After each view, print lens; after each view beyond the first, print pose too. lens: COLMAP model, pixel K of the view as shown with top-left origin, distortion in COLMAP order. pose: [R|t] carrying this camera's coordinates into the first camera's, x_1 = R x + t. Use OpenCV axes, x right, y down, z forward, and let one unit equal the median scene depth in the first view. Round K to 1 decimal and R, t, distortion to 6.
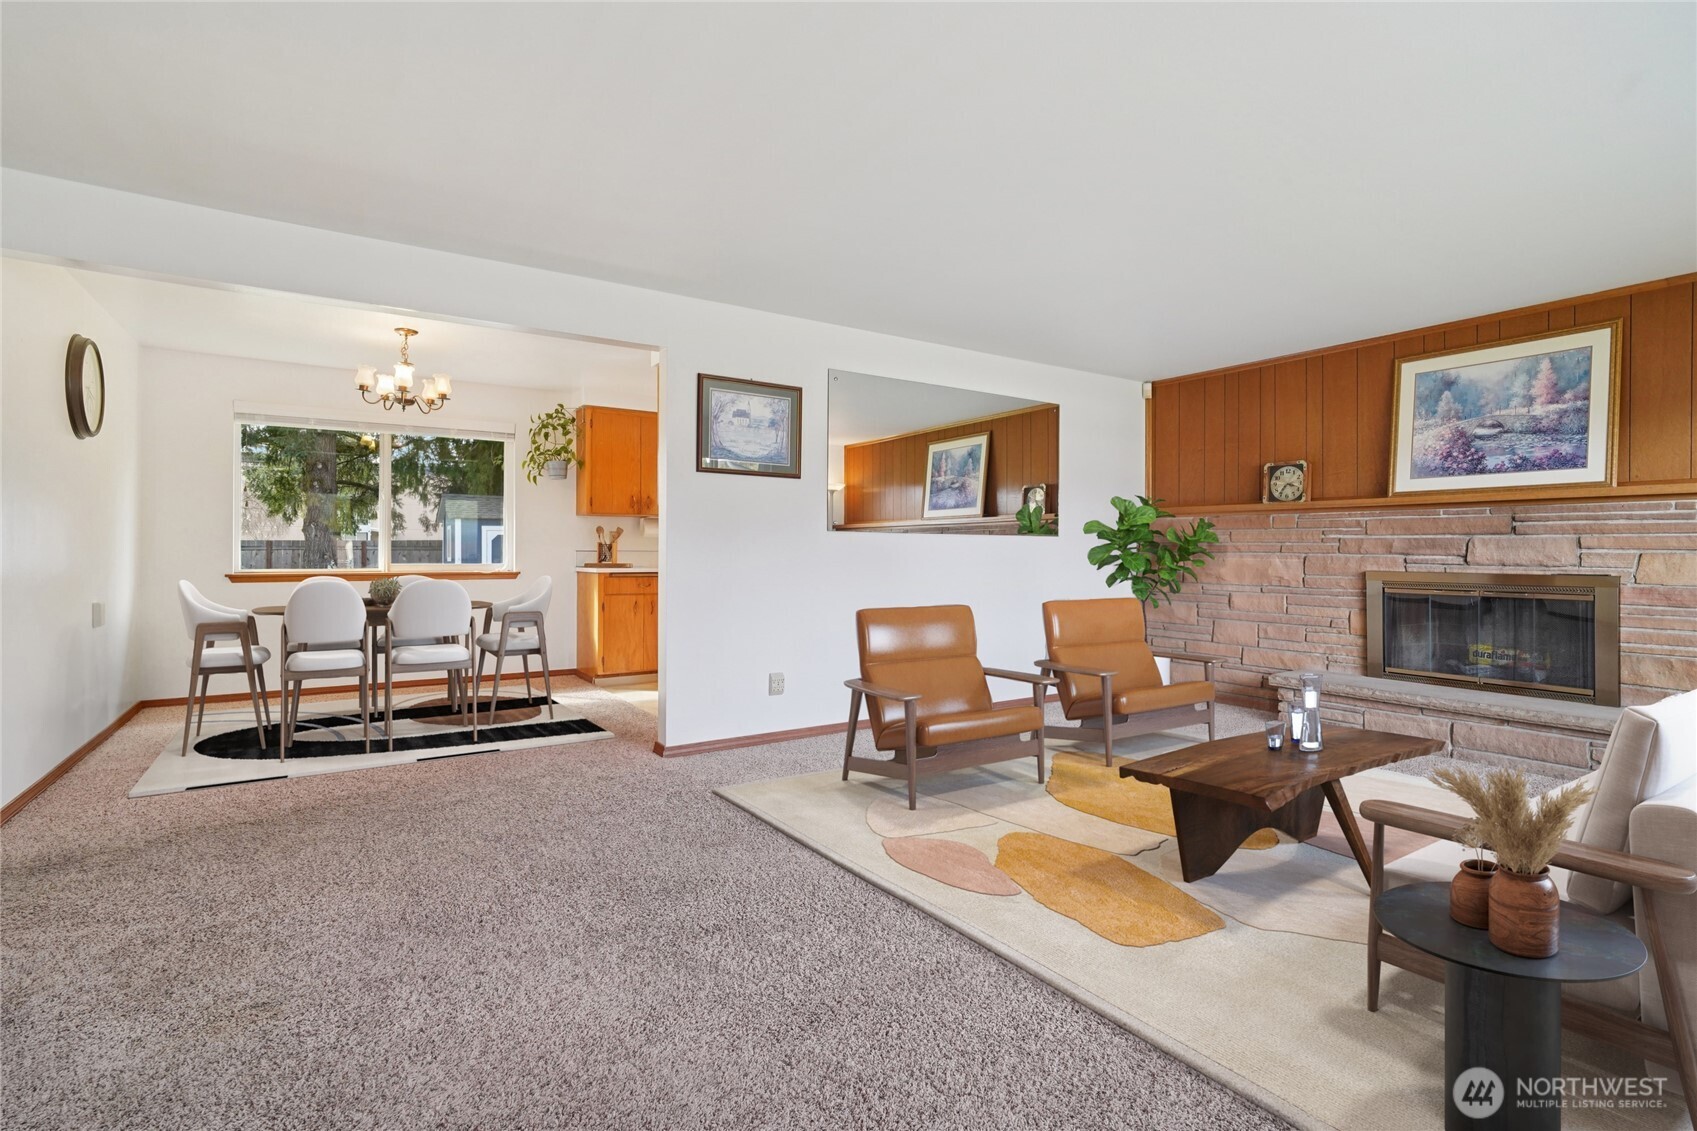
lens RADIAL K [[799.3, 0, 849.1], [0, 799.3, 543.0], [0, 0, 1]] dist [-0.000762, 0.001317]
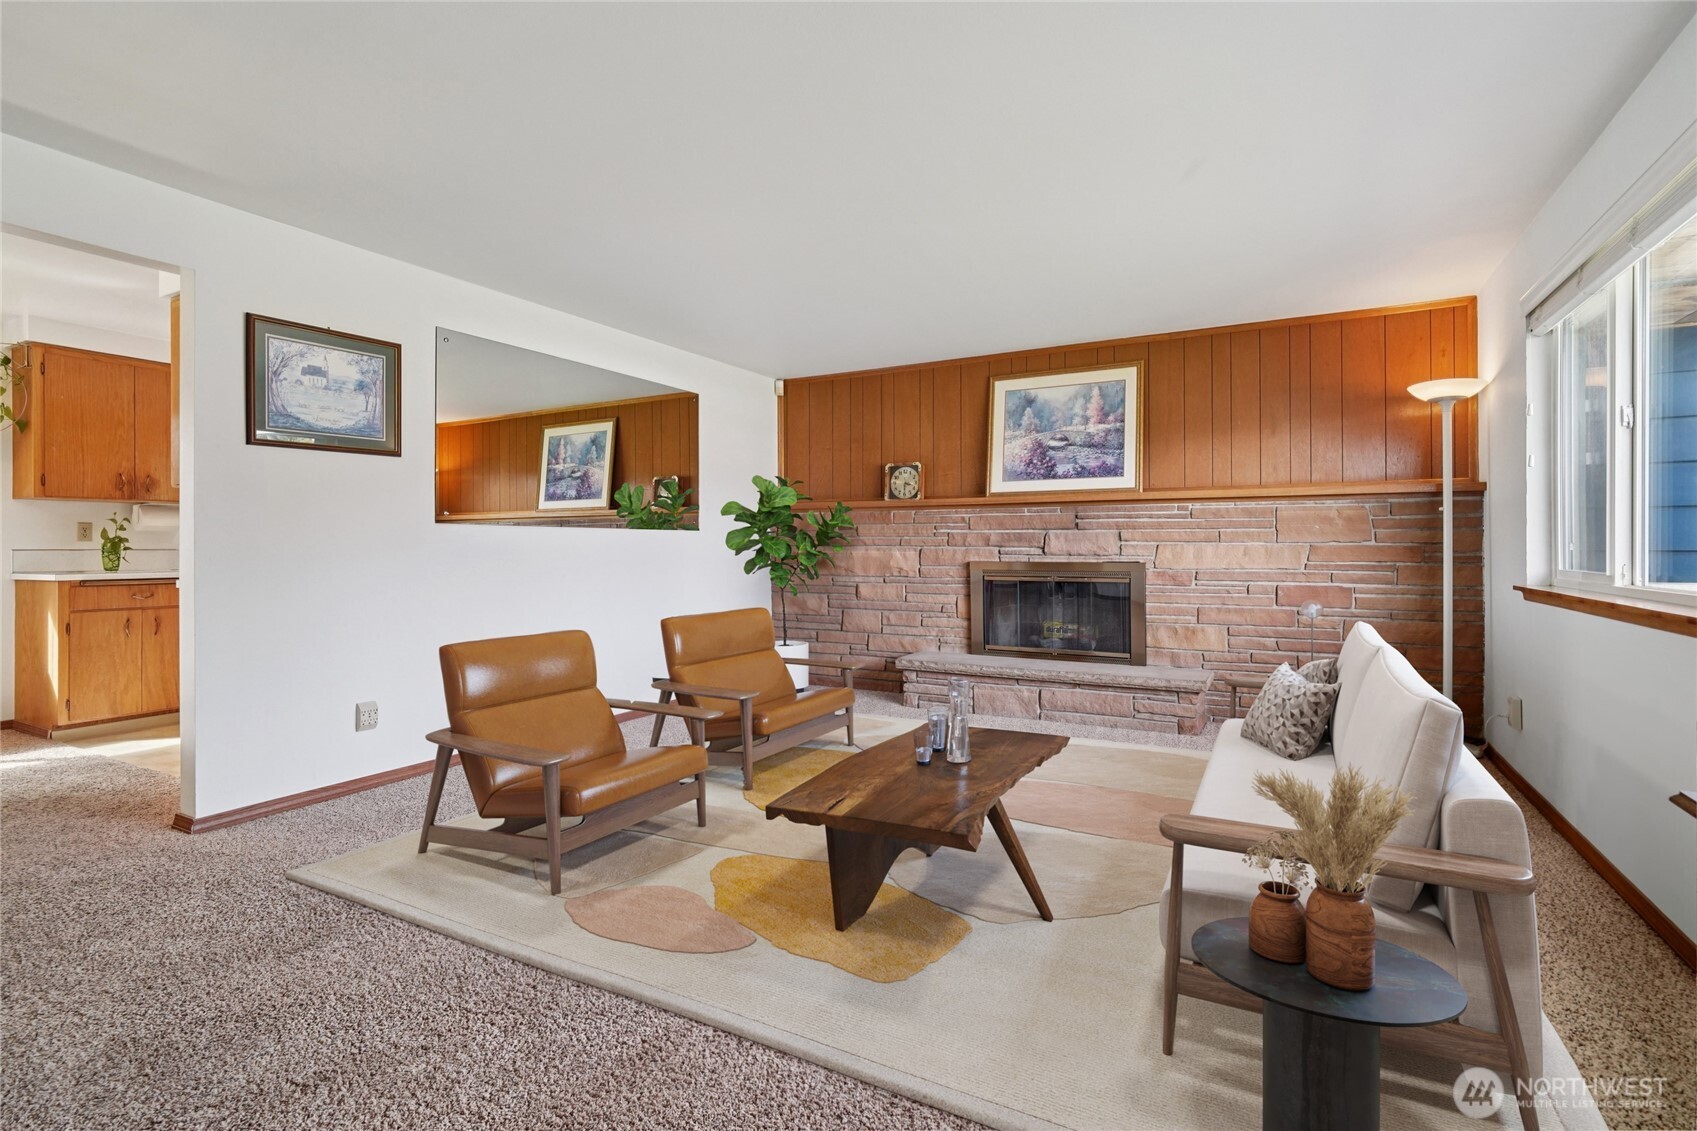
lens RADIAL K [[797.0, 0, 833.8], [0, 797.0, 540.7], [0, 0, 1]] dist [0.000131, 0.000126]
pose [[0.885821, -0.004179, 0.464008, -0.050697], [0.001815, 0.999983, 0.005541, -0.001141], [-0.464023, -0.004066, 0.885814, 0.090176]]
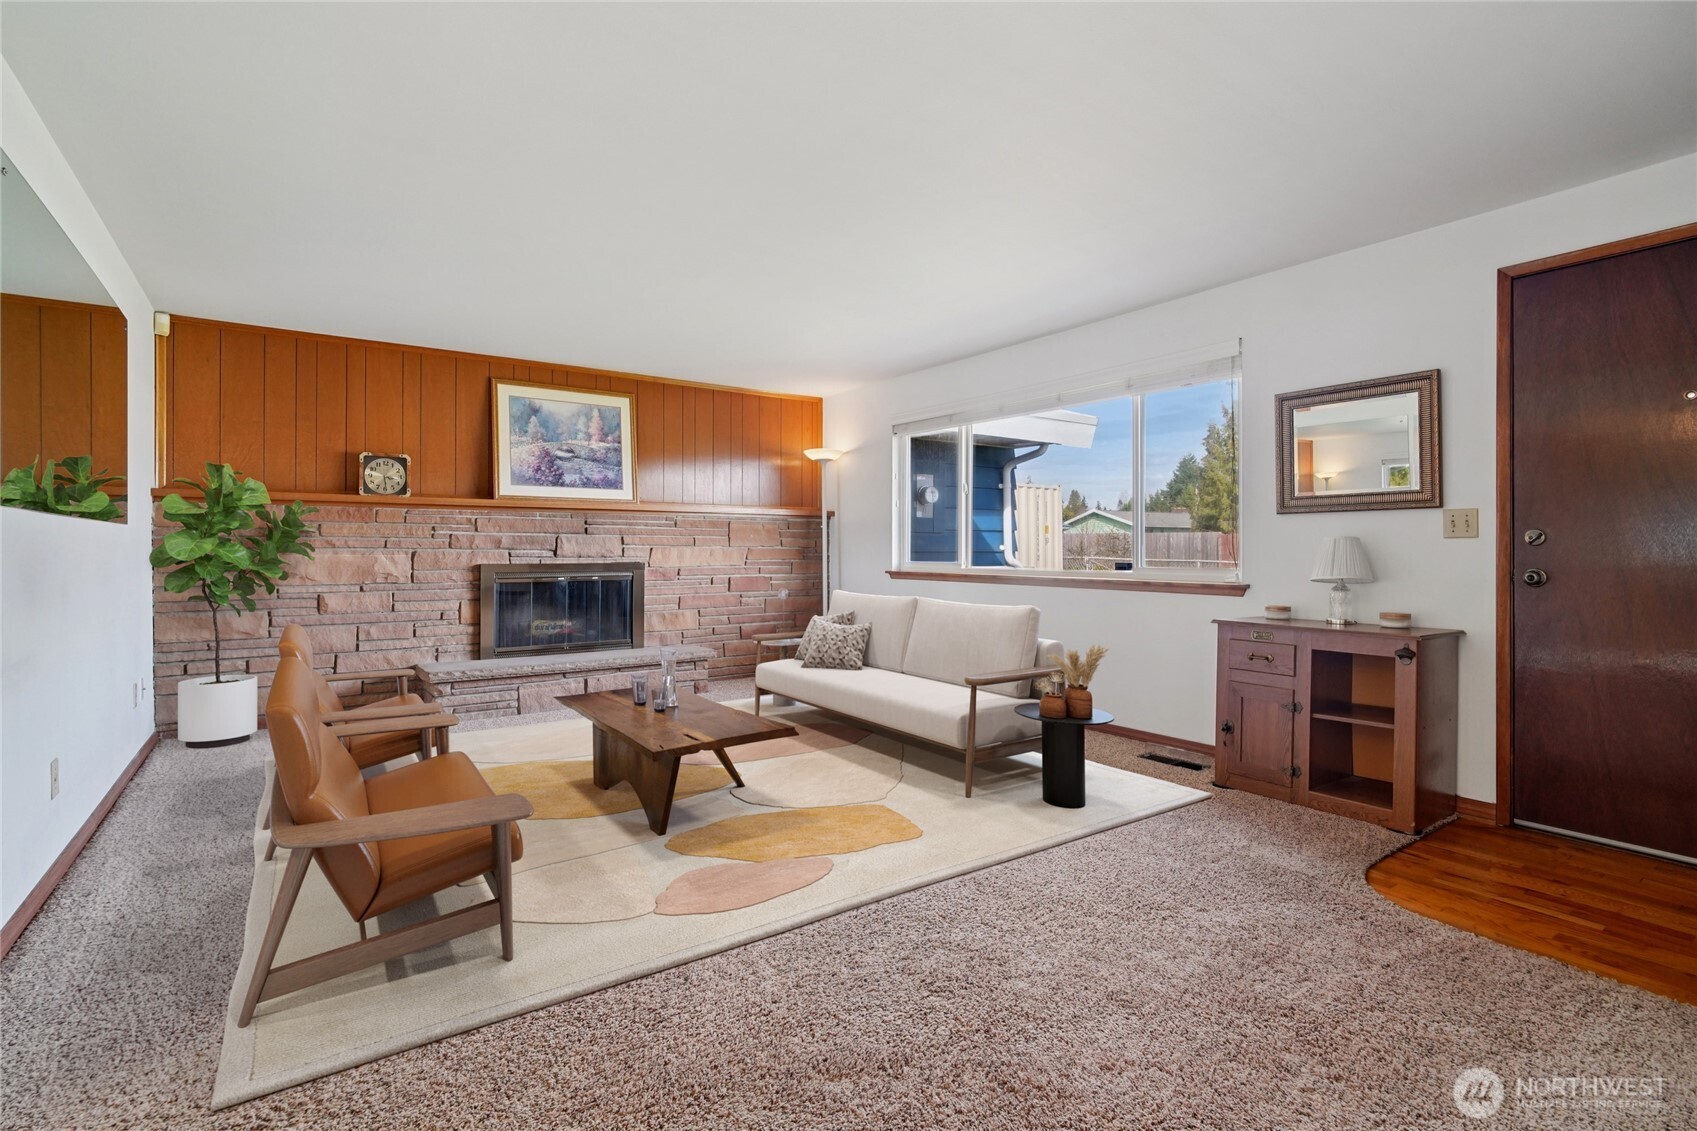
lens RADIAL K [[799.3, 0, 849.1], [0, 799.3, 543.0], [0, 0, 1]] dist [-0.000762, 0.001317]
pose [[-0.027479, 0.000786, 0.999622, -0.483572], [-0.011294, 0.999936, -0.001097, 0.000748], [-0.999559, -0.011320, -0.027468, 0.535013]]
